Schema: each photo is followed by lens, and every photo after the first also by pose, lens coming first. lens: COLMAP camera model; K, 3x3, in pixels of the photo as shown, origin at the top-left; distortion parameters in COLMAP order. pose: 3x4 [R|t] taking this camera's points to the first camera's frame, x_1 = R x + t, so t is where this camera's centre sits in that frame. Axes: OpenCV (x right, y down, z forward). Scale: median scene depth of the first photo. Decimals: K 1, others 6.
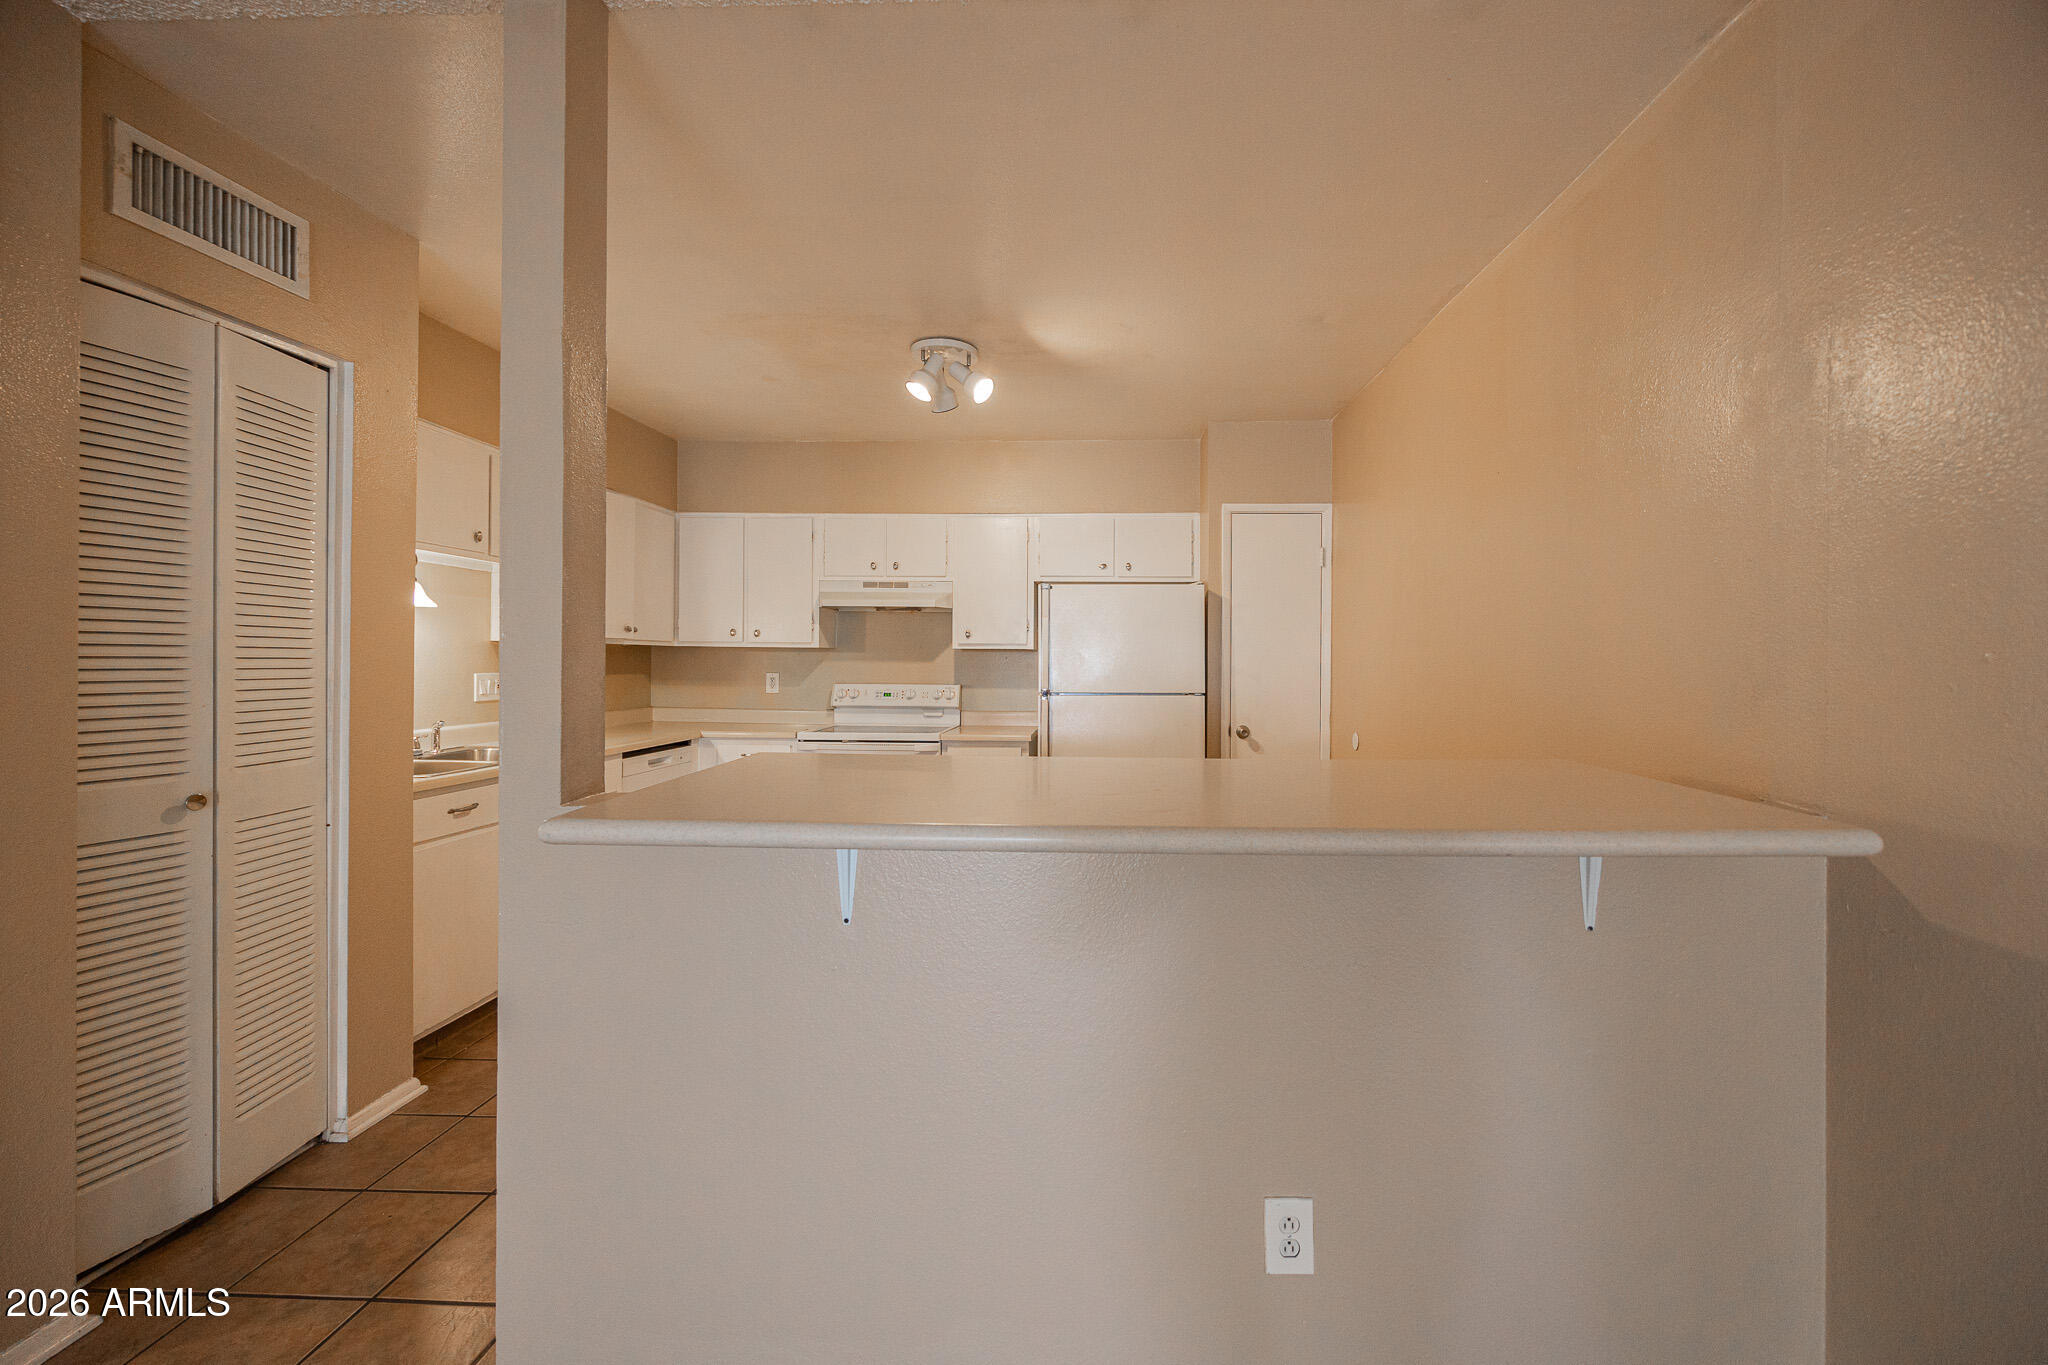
lens RADIAL K [[799.0, 0, 1069.3], [0, 799.0, 660.9], [0, 0, 1]] dist [-0.000528, -0.000081]
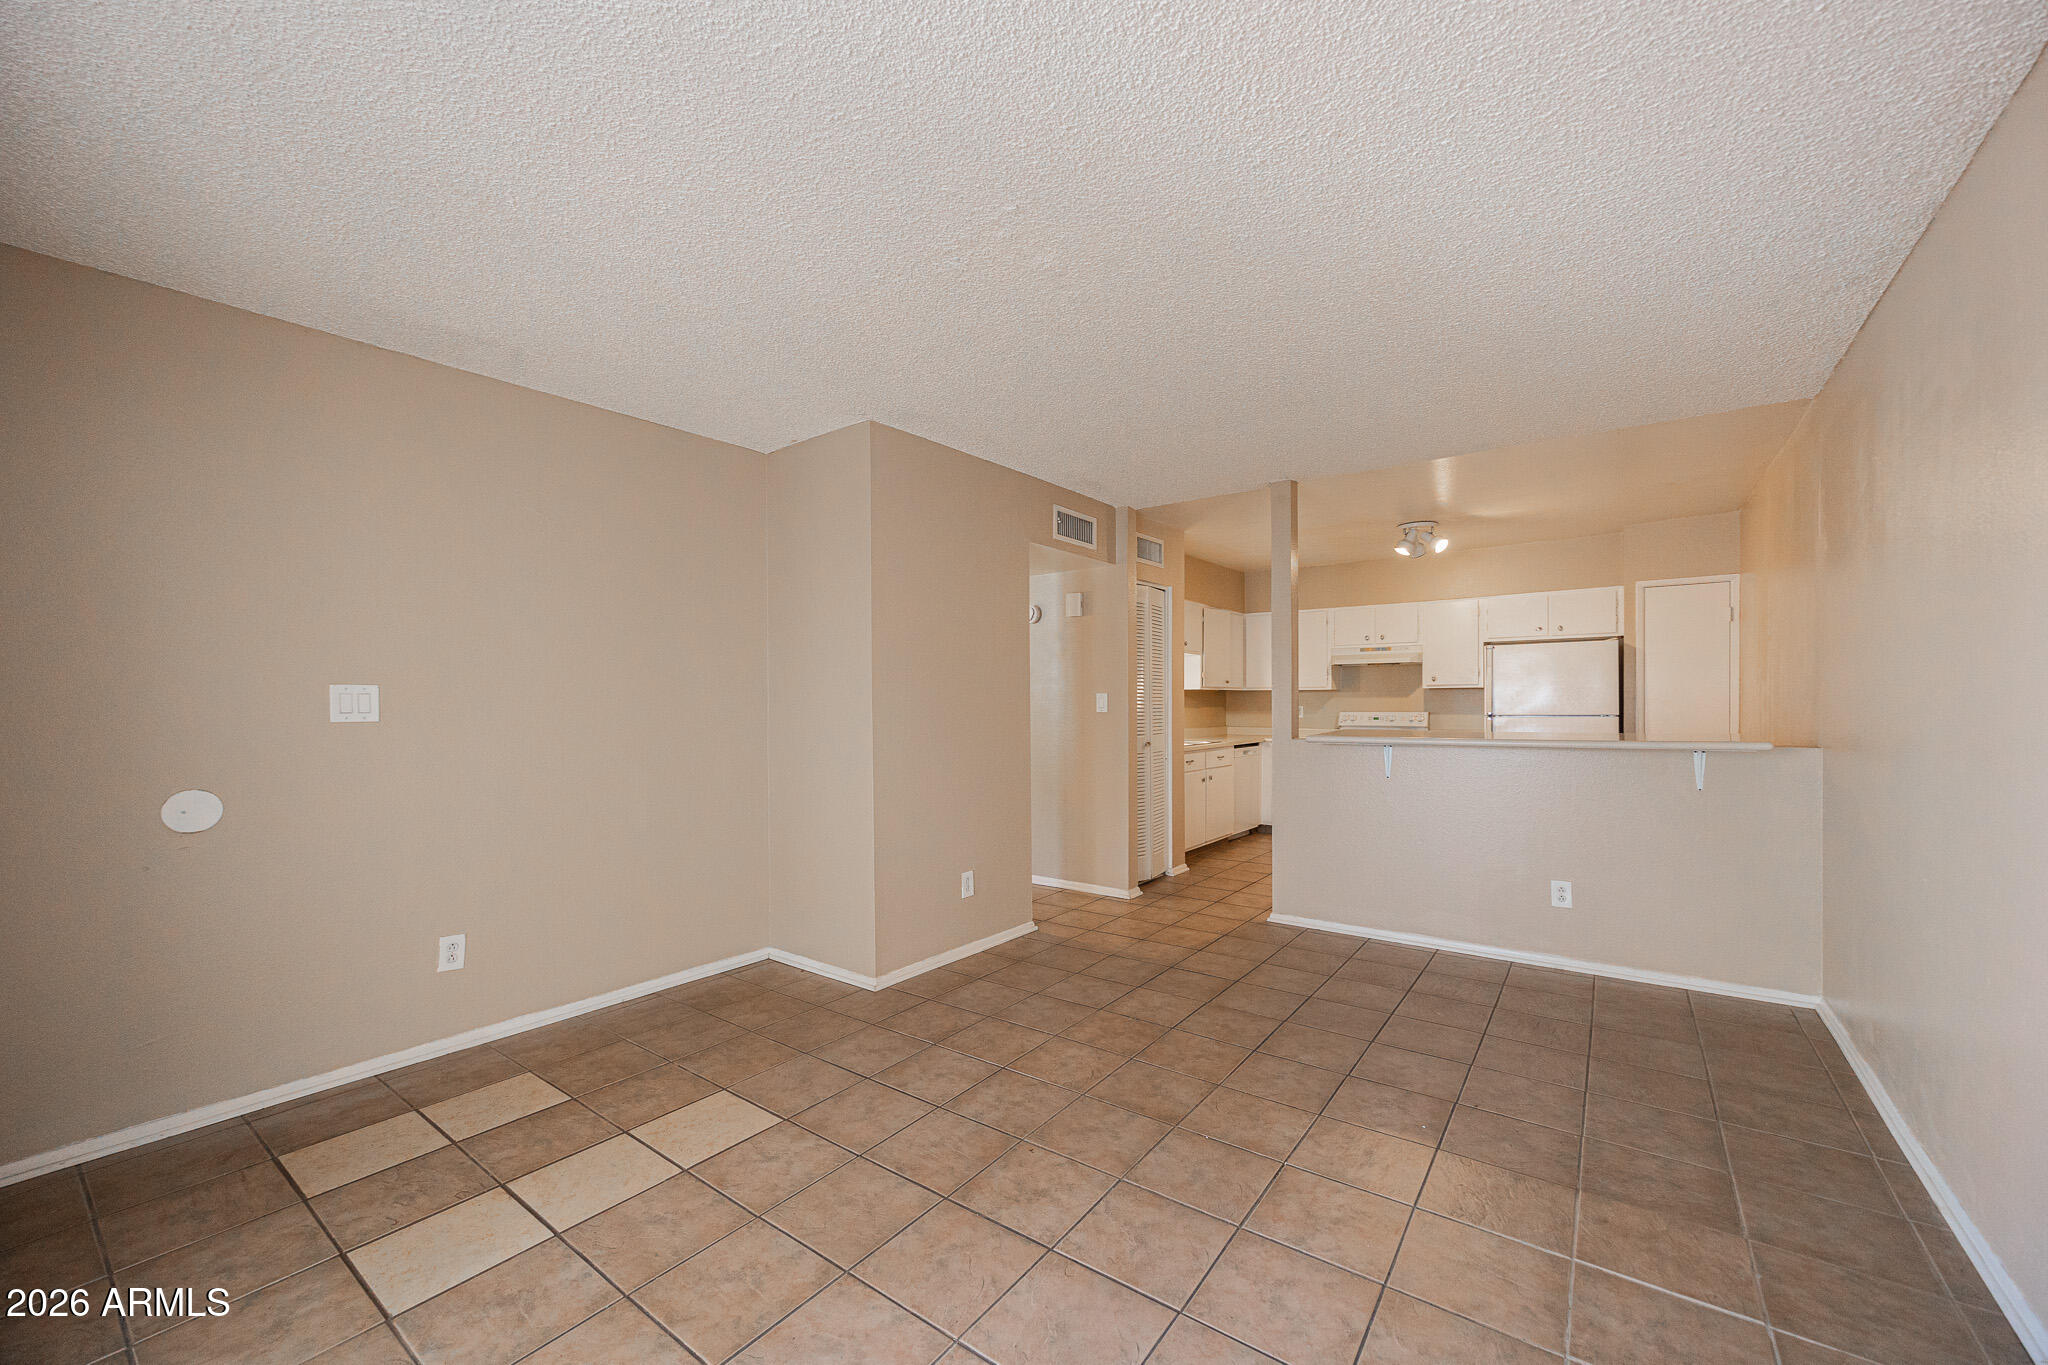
lens RADIAL K [[775.7, 0, 1010.0], [0, 775.7, 706.5], [0, 0, 1]] dist [-0.005358, -0.000155]
pose [[0.807688, -0.007824, -0.589558, 0.092815], [0.010186, 0.999948, 0.000686, 0.010715], [0.589522, -0.006559, 0.807726, -0.685718]]
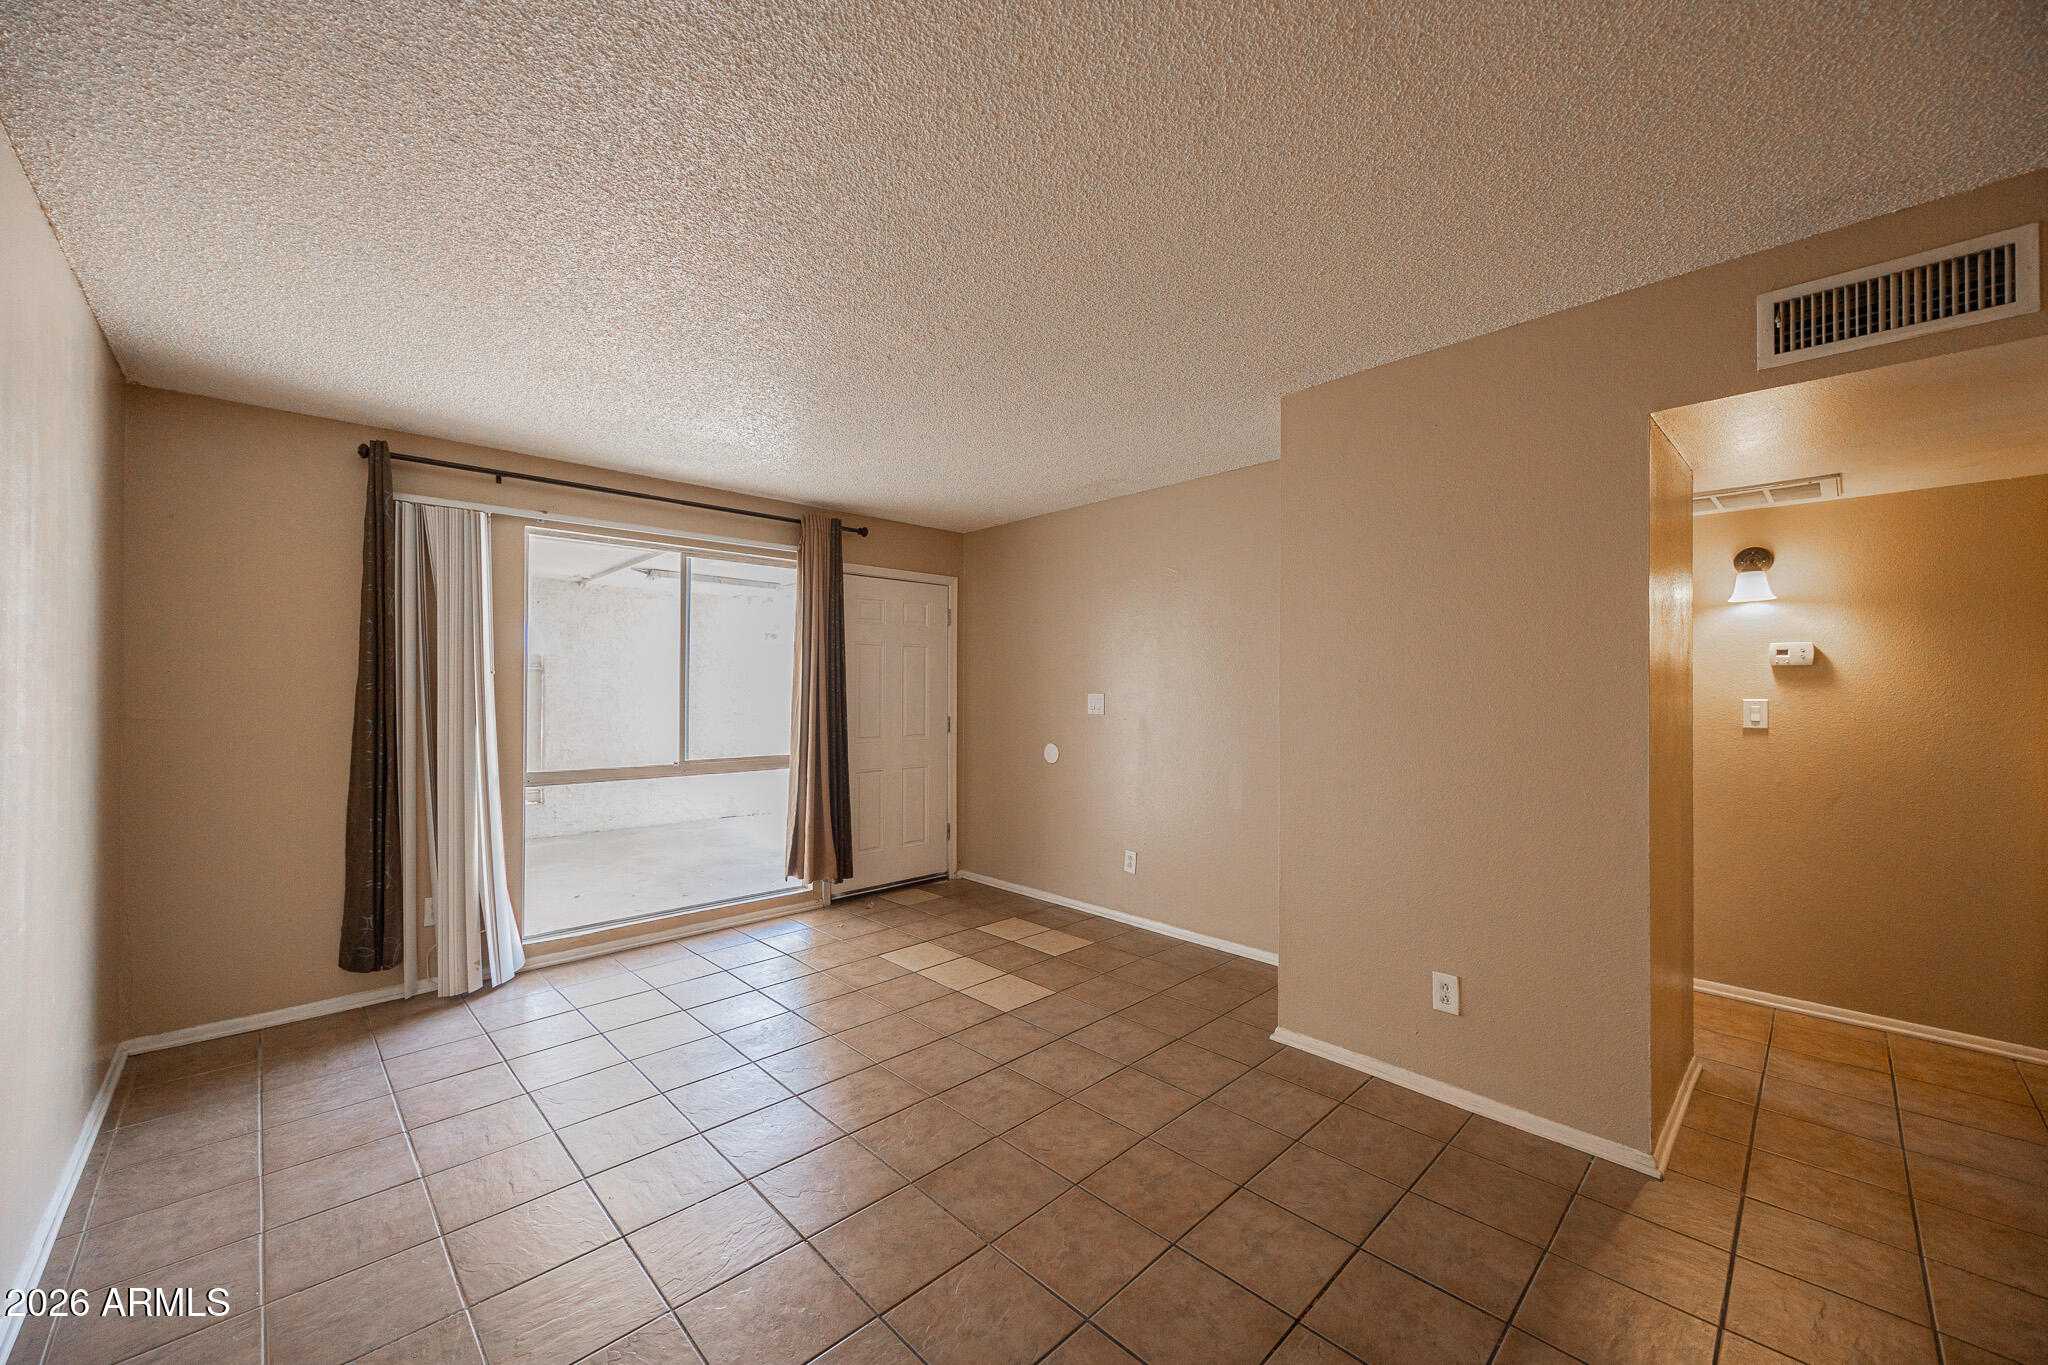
lens RADIAL K [[783.2, 0, 1040.4], [0, 783.2, 685.0], [0, 0, 1]] dist [-0.010767, 0.000016]
pose [[-0.685236, -0.013758, -0.728191, 0.173238], [-0.010537, 0.999904, -0.008976, -0.011106], [0.728245, 0.001522, -0.685315, 0.162817]]
